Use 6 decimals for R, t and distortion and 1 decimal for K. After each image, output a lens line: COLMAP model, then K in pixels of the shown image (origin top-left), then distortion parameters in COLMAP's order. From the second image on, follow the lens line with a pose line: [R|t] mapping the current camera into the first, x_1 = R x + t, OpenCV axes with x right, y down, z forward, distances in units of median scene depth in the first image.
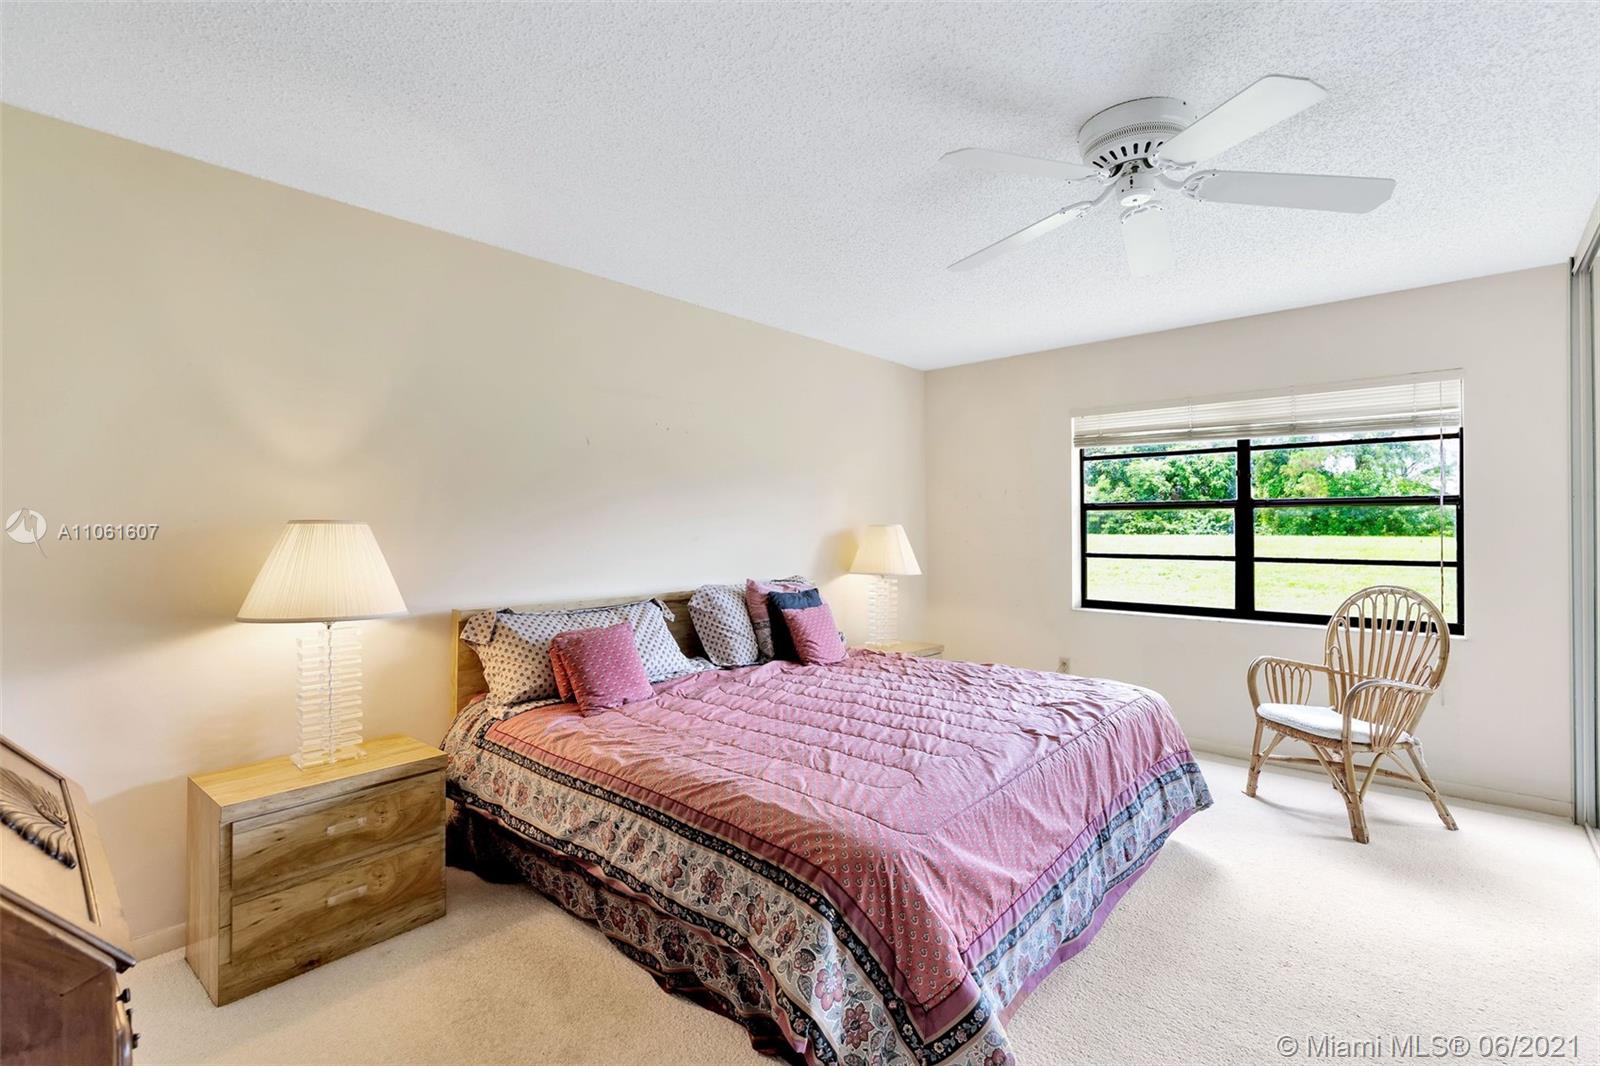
lens RADIAL K [[729.7, 0, 798.5], [0, 729.7, 520.8], [0, 0, 1]] dist [0.005083, -0.001969]
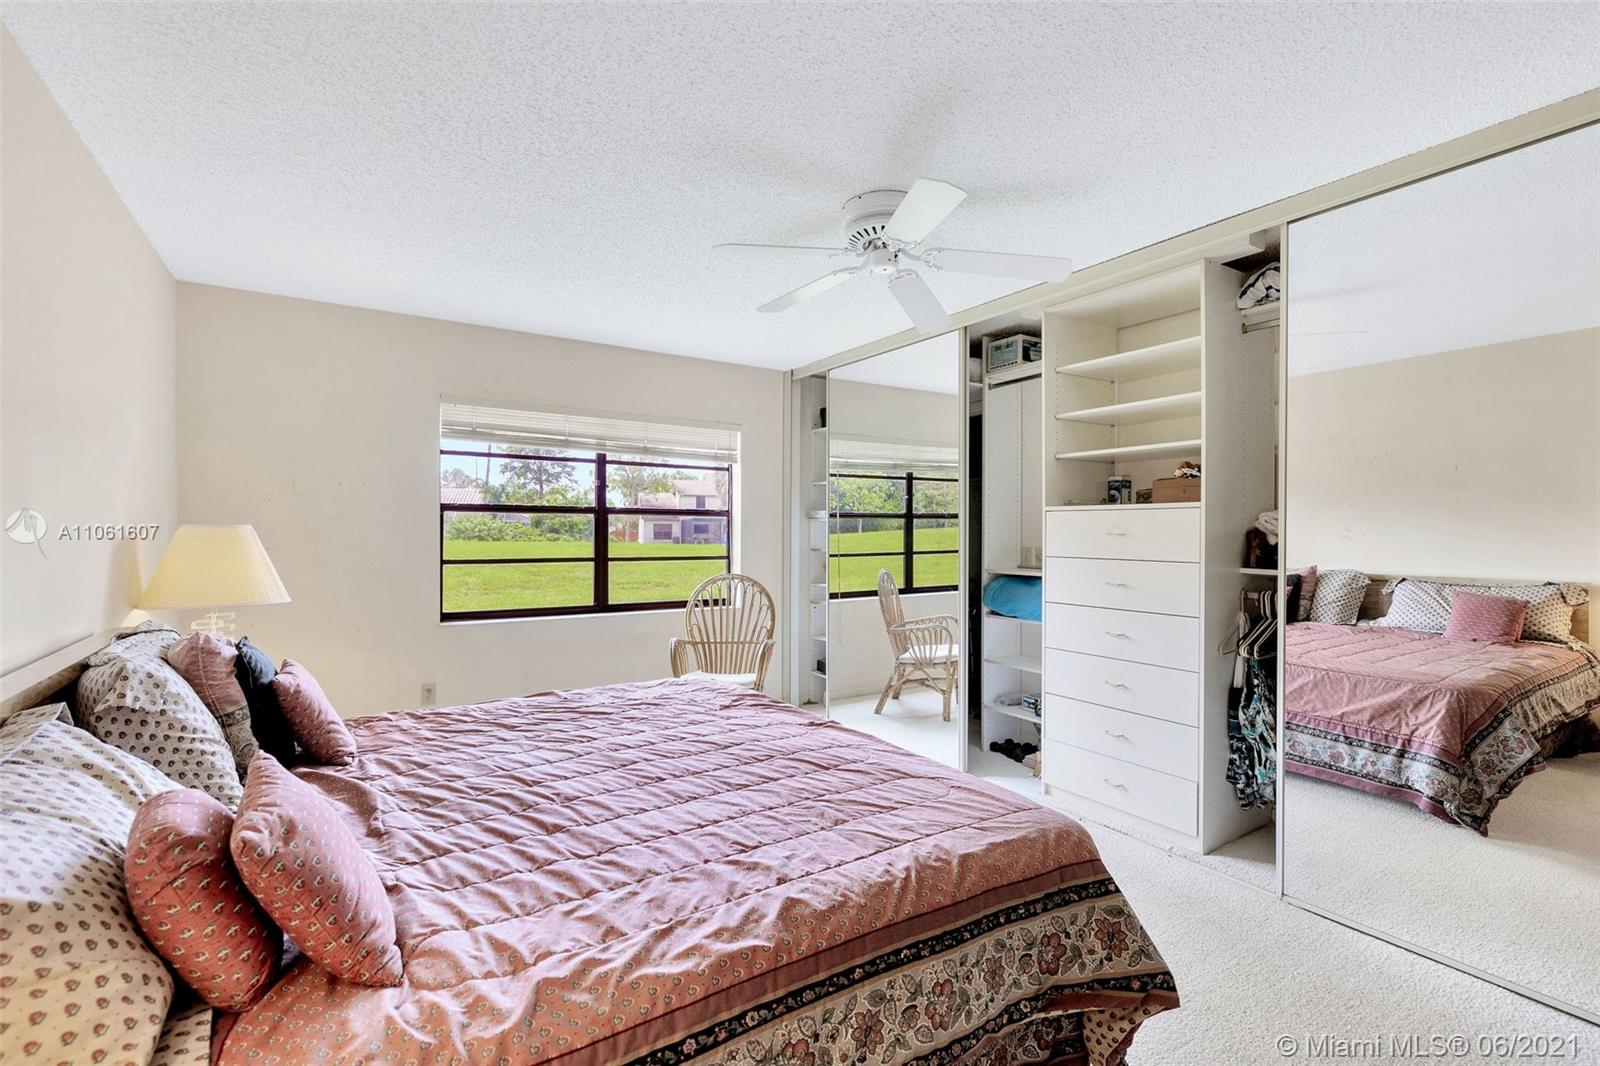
lens RADIAL K [[729.7, 0, 793.2], [0, 729.7, 531.5], [0, 0, 1]] dist [0.005083, -0.001969]
pose [[0.252401, 0.002852, 0.967619, -0.456867], [-0.014991, 0.999887, 0.000964, 0.004029], [-0.967507, -0.014749, 0.252415, 0.482095]]
